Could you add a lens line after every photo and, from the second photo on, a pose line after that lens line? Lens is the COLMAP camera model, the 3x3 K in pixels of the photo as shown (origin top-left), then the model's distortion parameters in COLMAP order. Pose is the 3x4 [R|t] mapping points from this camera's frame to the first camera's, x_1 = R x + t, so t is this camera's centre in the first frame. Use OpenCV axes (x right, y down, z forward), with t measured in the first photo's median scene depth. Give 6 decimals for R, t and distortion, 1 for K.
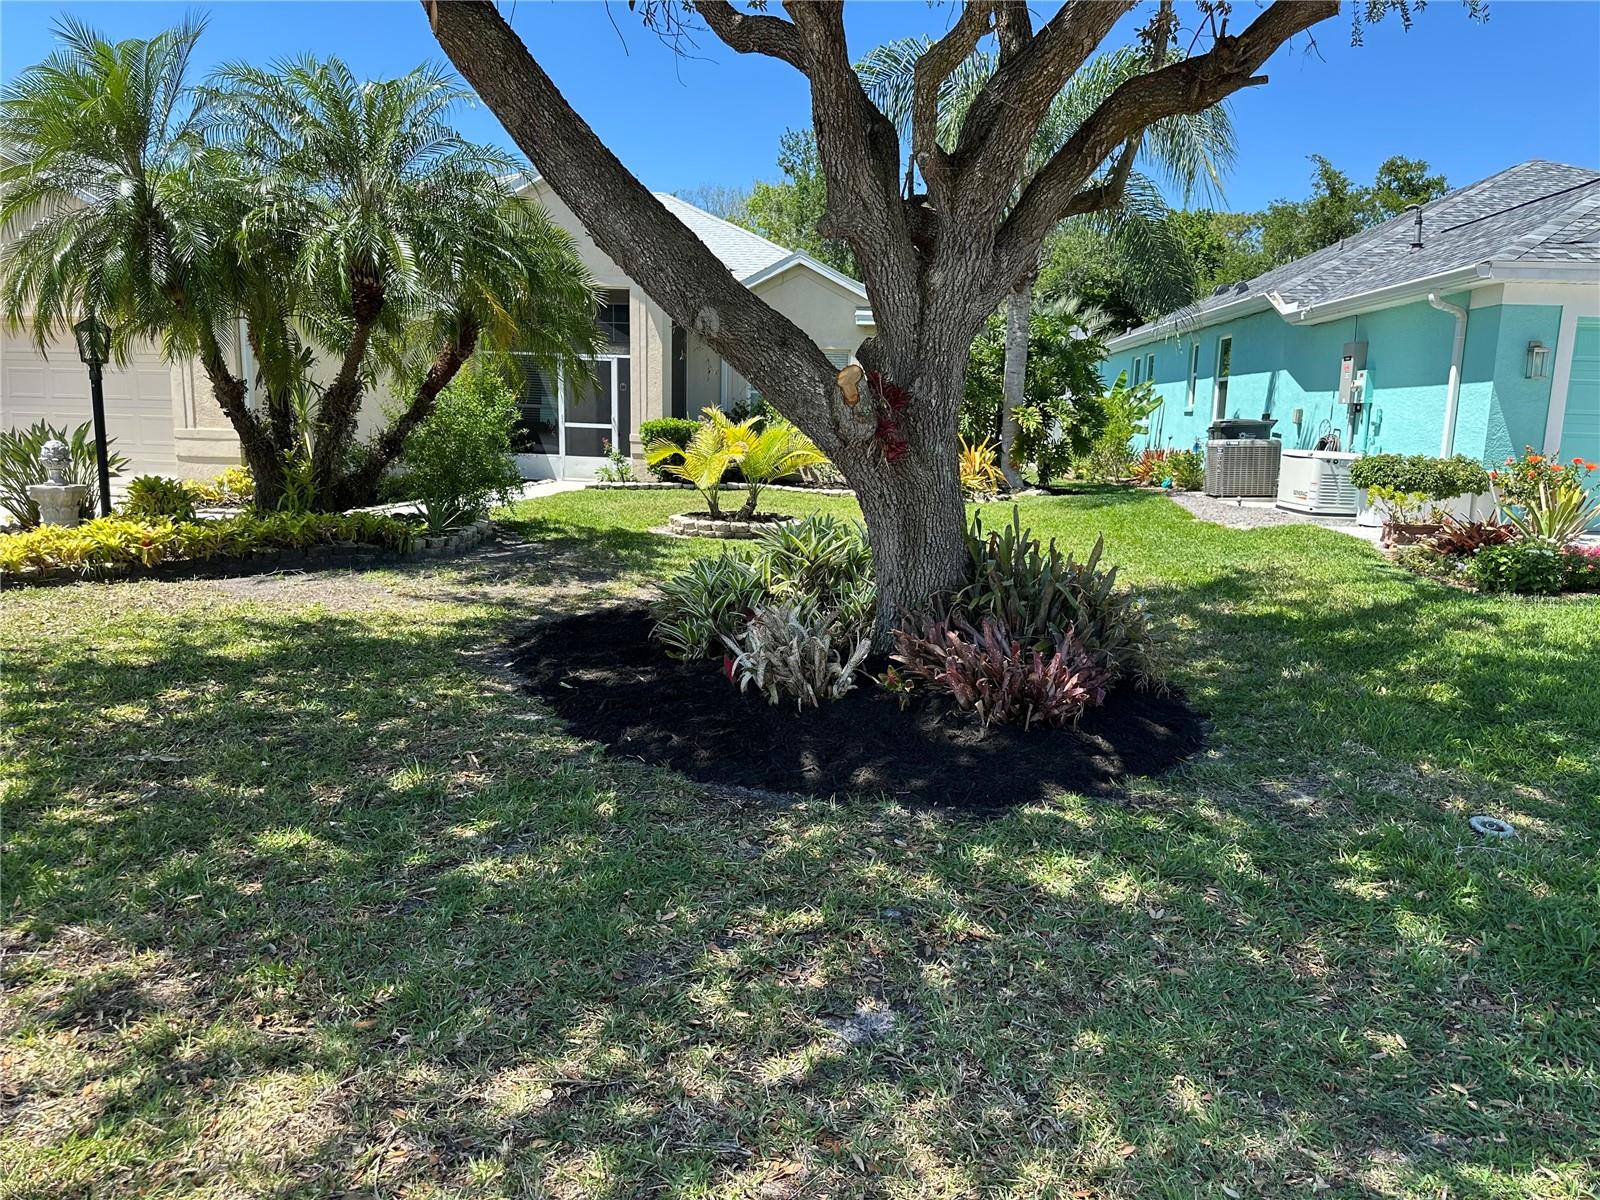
lens RADIAL K [[1130.3, 0, 803.8], [0, 1130.3, 612.2], [0, 0, 1]] dist [0.101378, -0.137515]
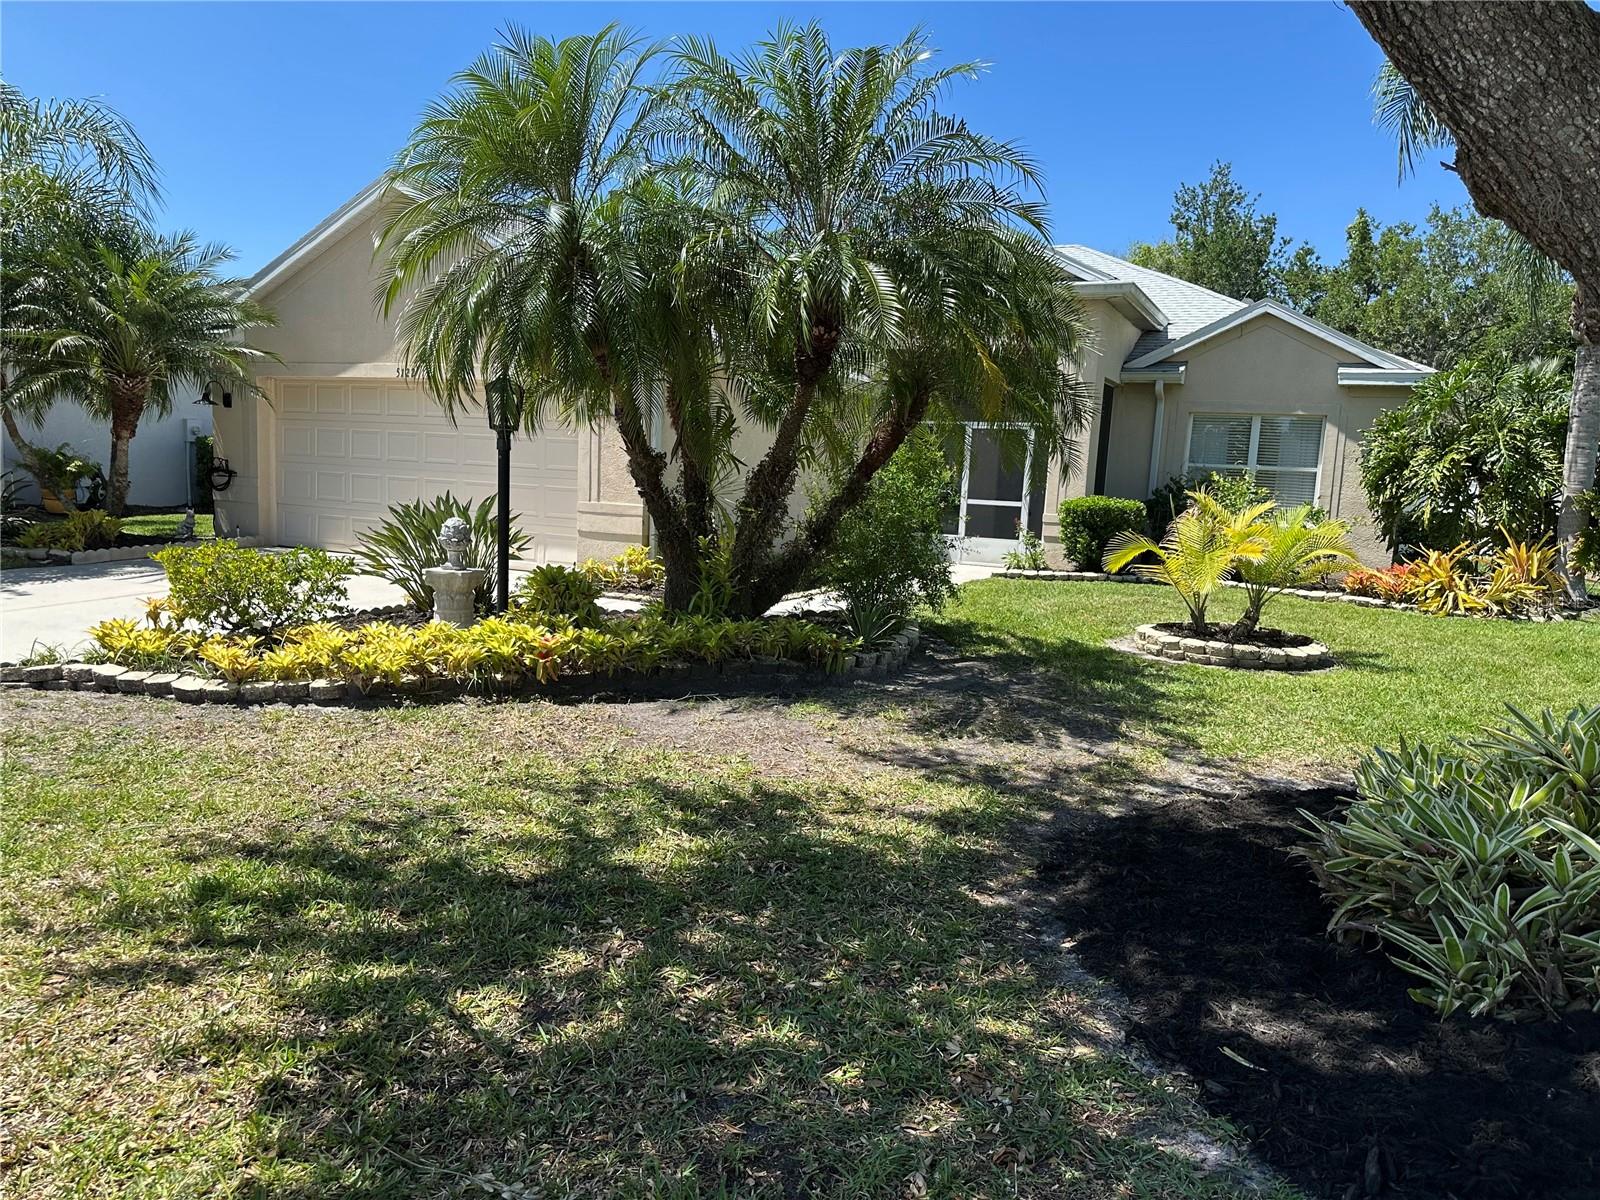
lens RADIAL K [[1130.3, 0, 803.8], [0, 1130.3, 612.2], [0, 0, 1]] dist [0.101378, -0.137515]
pose [[0.957321, 0.055867, -0.283576, -0.159037], [-0.071973, 0.996313, -0.046690, -0.059367], [0.279922, 0.065107, 0.957813, 0.265546]]
